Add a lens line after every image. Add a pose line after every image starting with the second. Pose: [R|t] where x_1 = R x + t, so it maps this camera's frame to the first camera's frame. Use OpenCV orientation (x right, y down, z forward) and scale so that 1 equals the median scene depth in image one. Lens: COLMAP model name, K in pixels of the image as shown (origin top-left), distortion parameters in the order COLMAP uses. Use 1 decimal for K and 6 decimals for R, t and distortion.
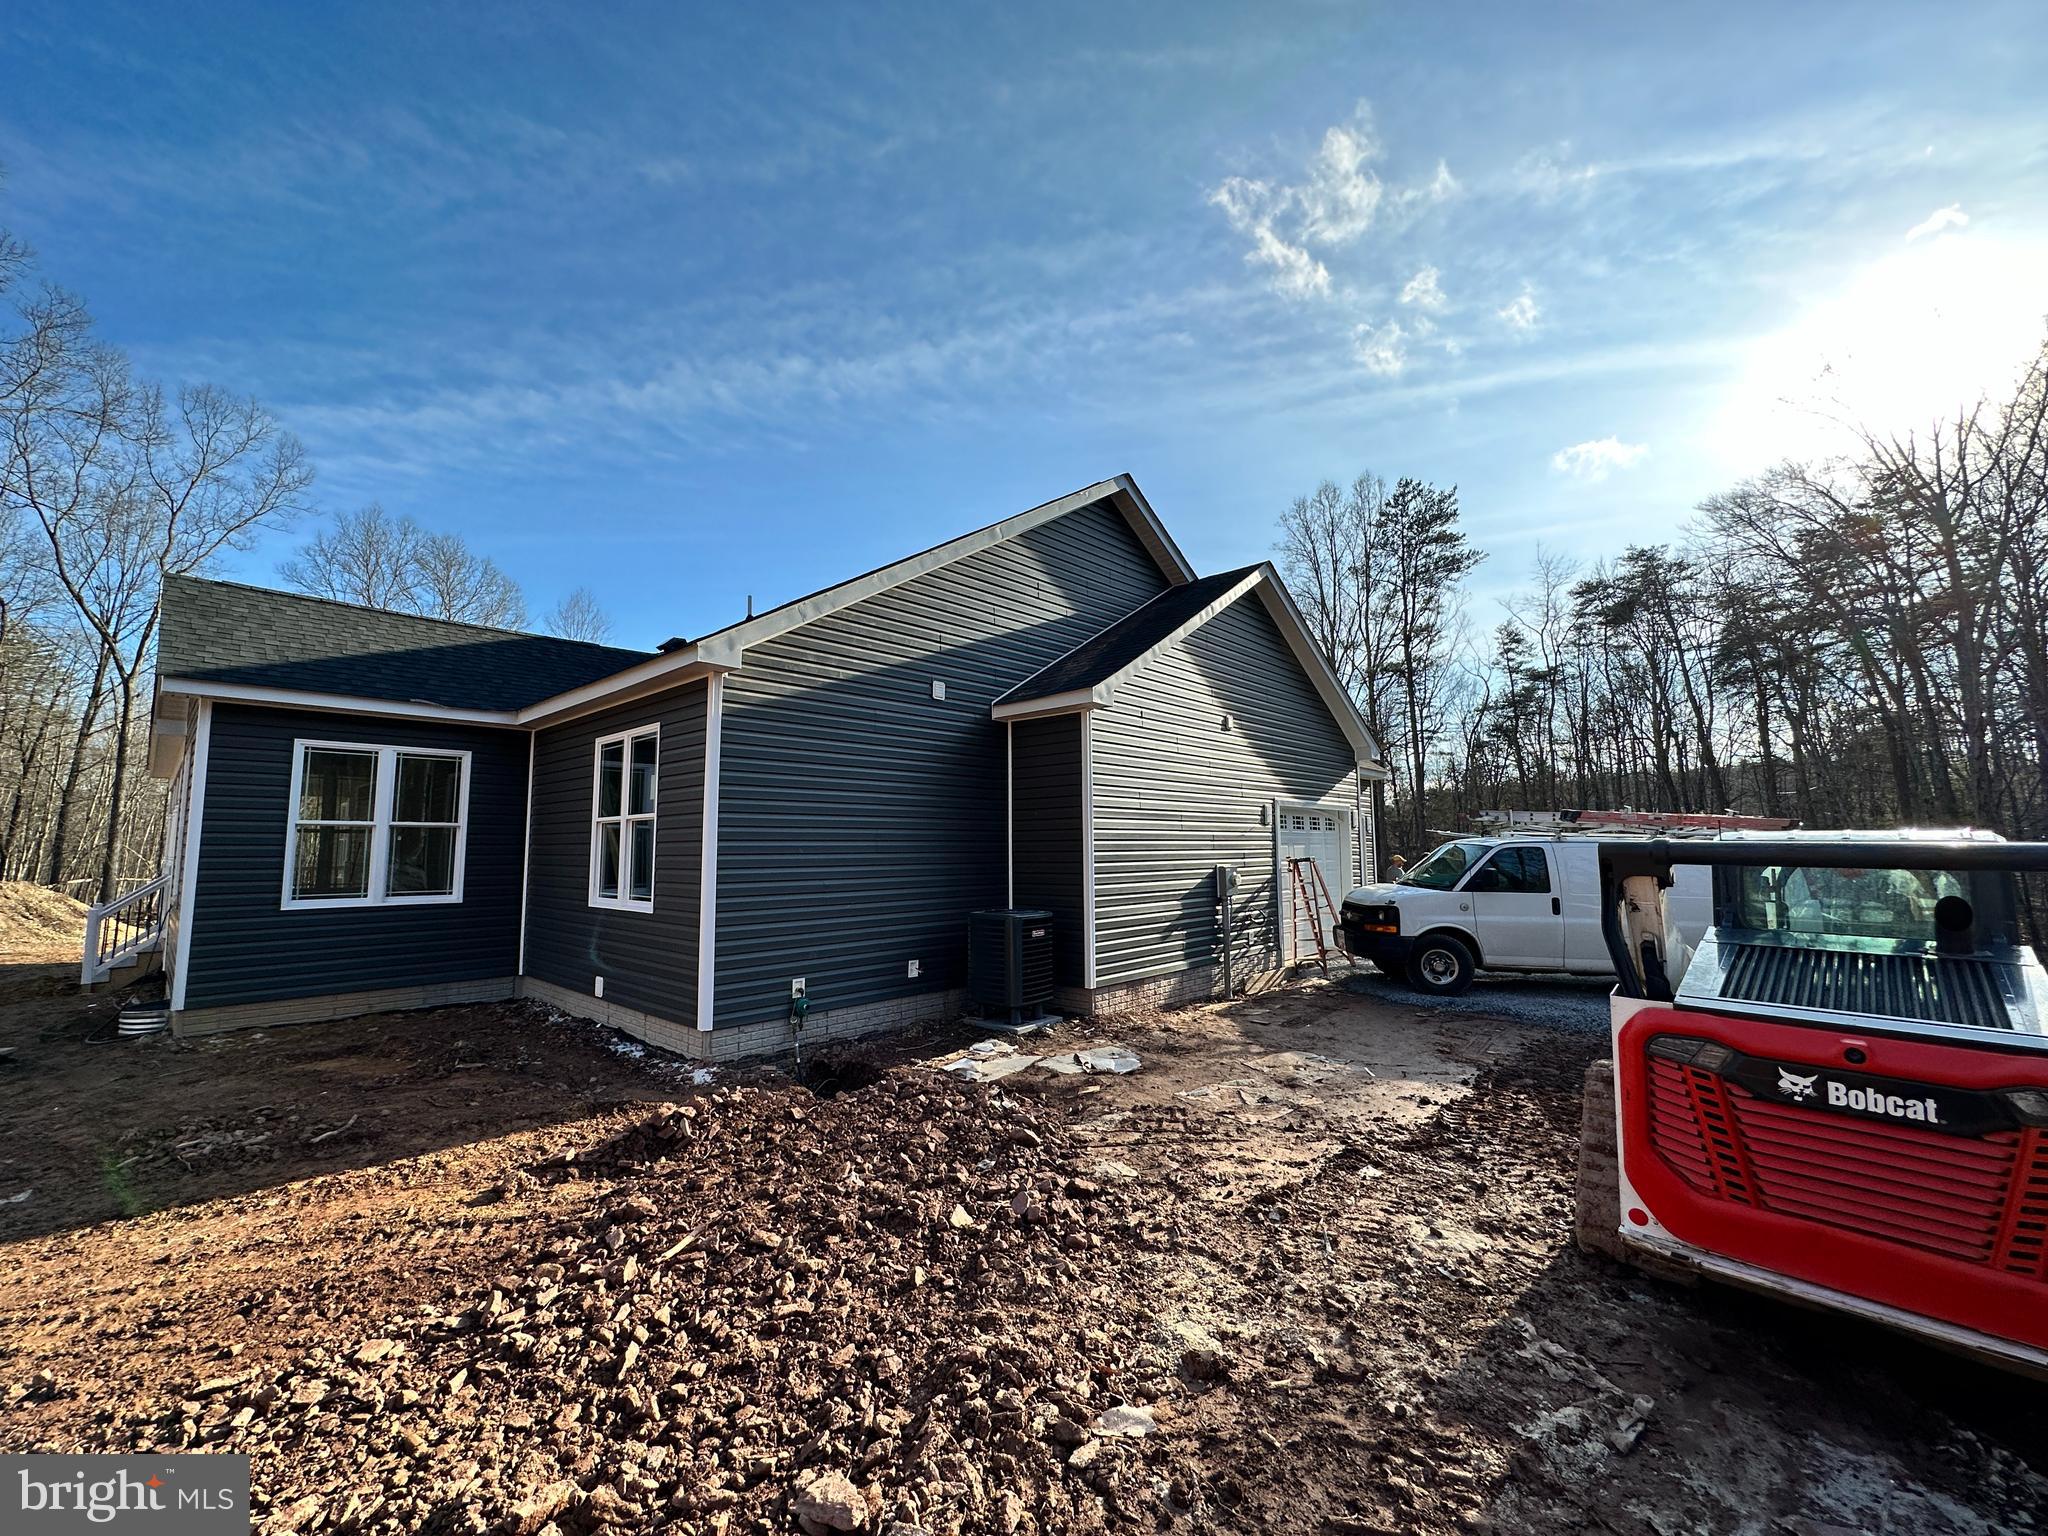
lens RADIAL K [[816.3, 0, 1024.0], [0, 816.3, 768.0], [0, 0, 1]] dist [0.000290, -0.000044]
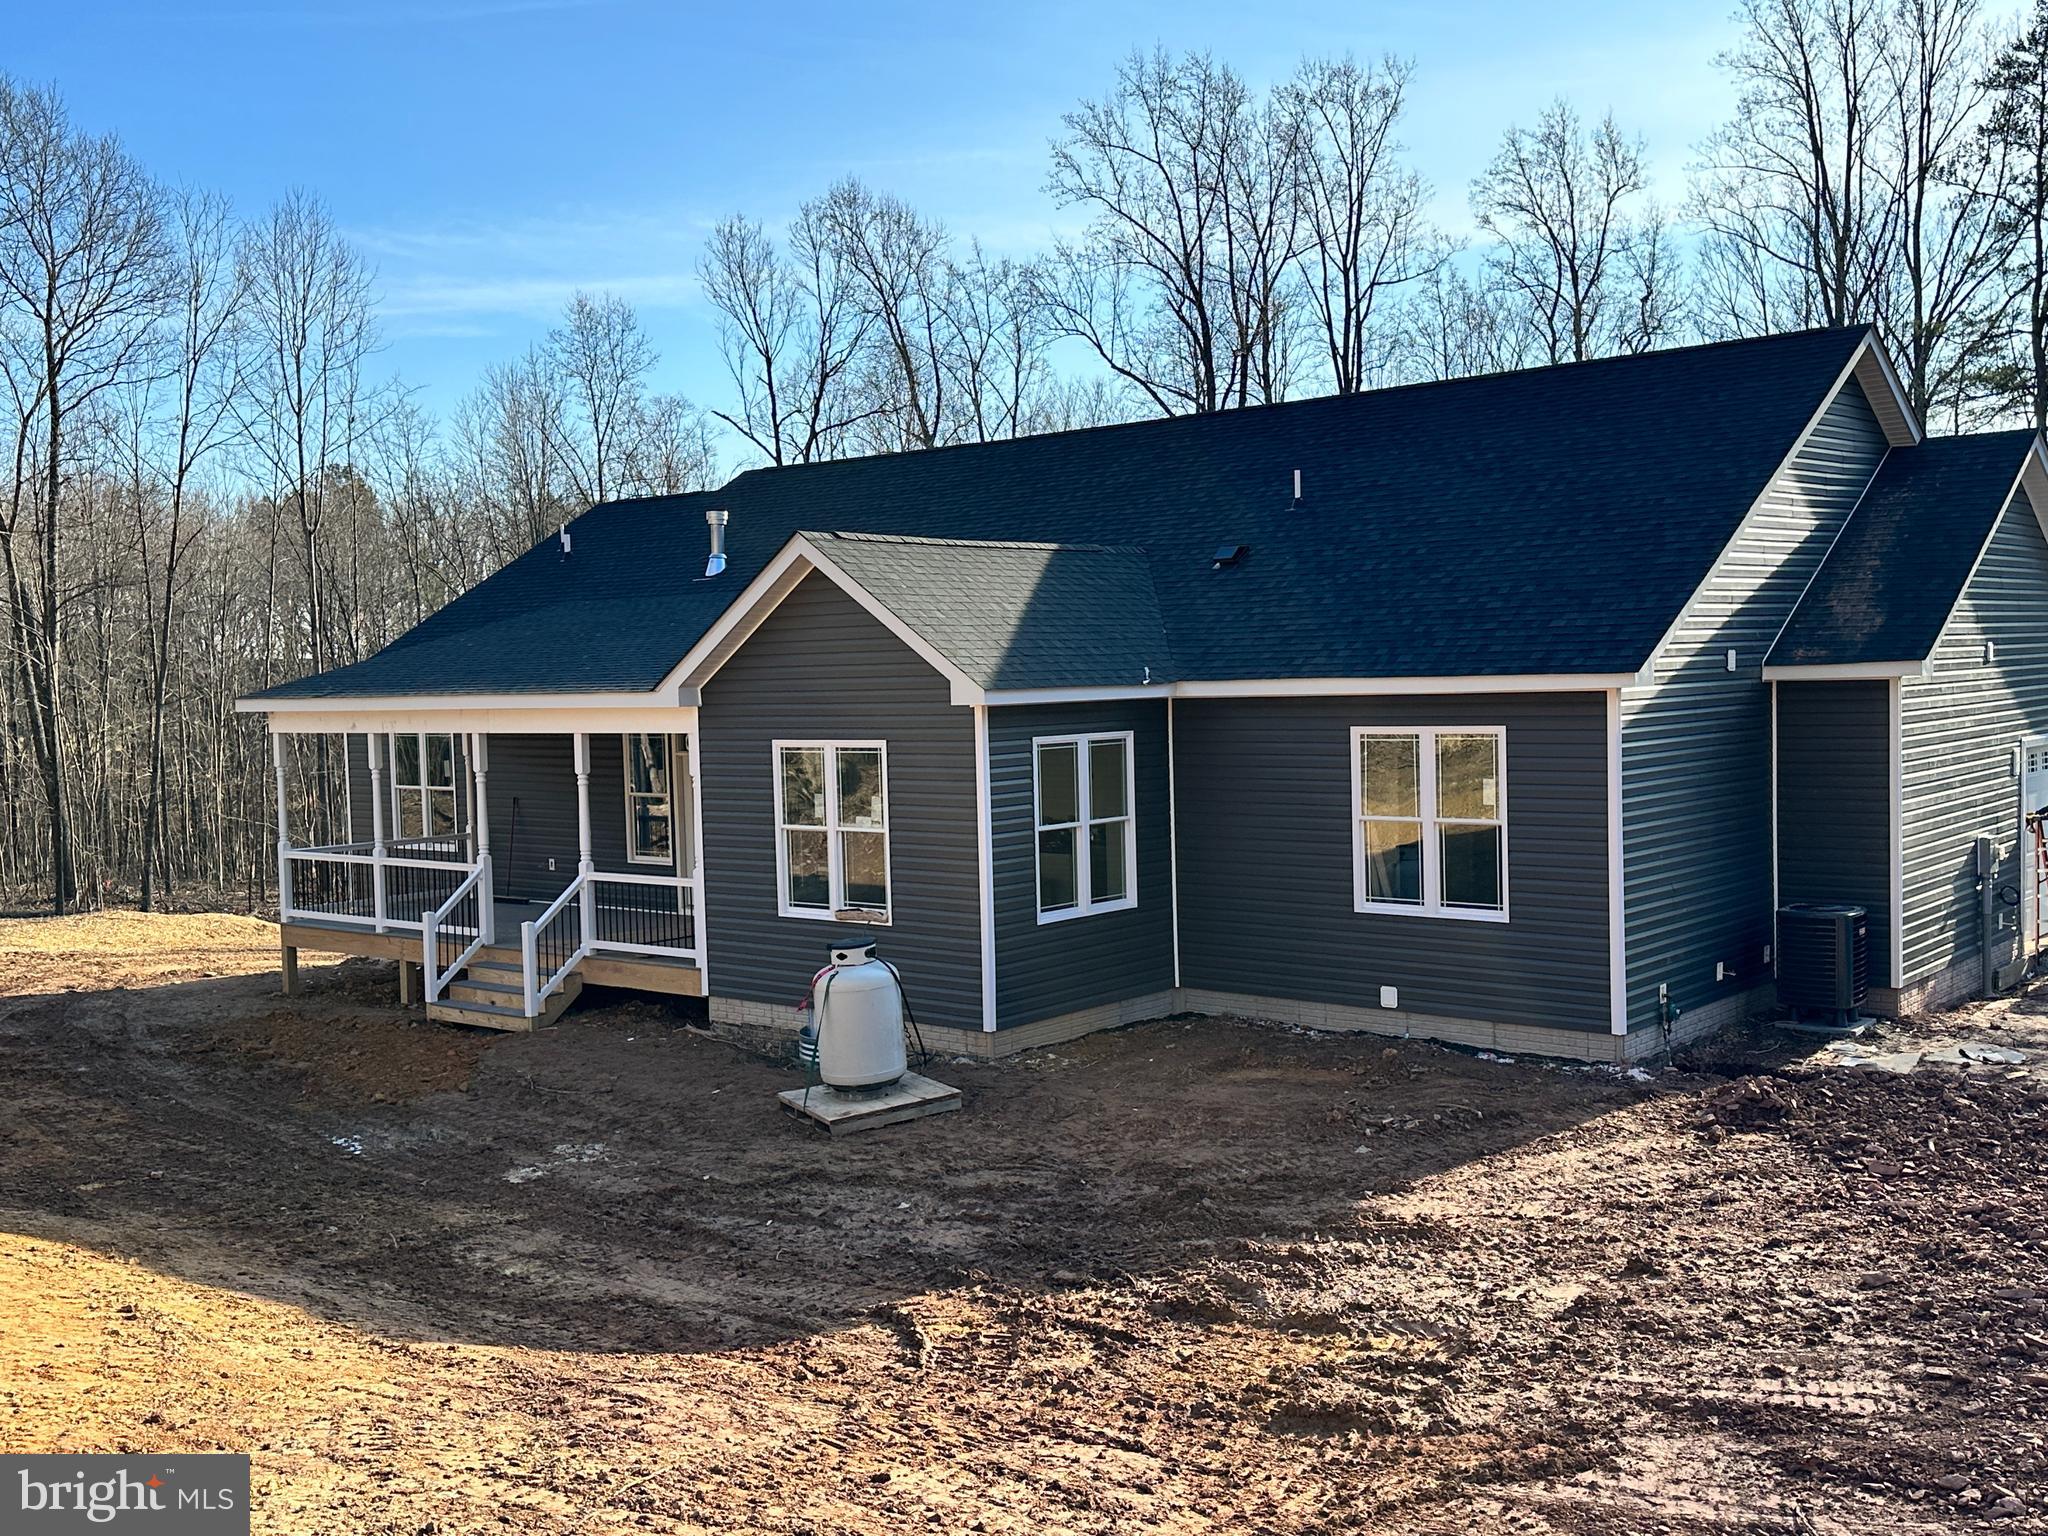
lens RADIAL K [[1951.8, 0, 1024.0], [0, 1951.8, 768.0], [0, 0, 1]] dist [0.009419, 0.001533]
pose [[0.999331, -0.020621, 0.030192, -0.902855], [0.015860, 0.988526, 0.150215, -0.300278], [-0.032943, -0.149636, 0.988192, -1.036412]]
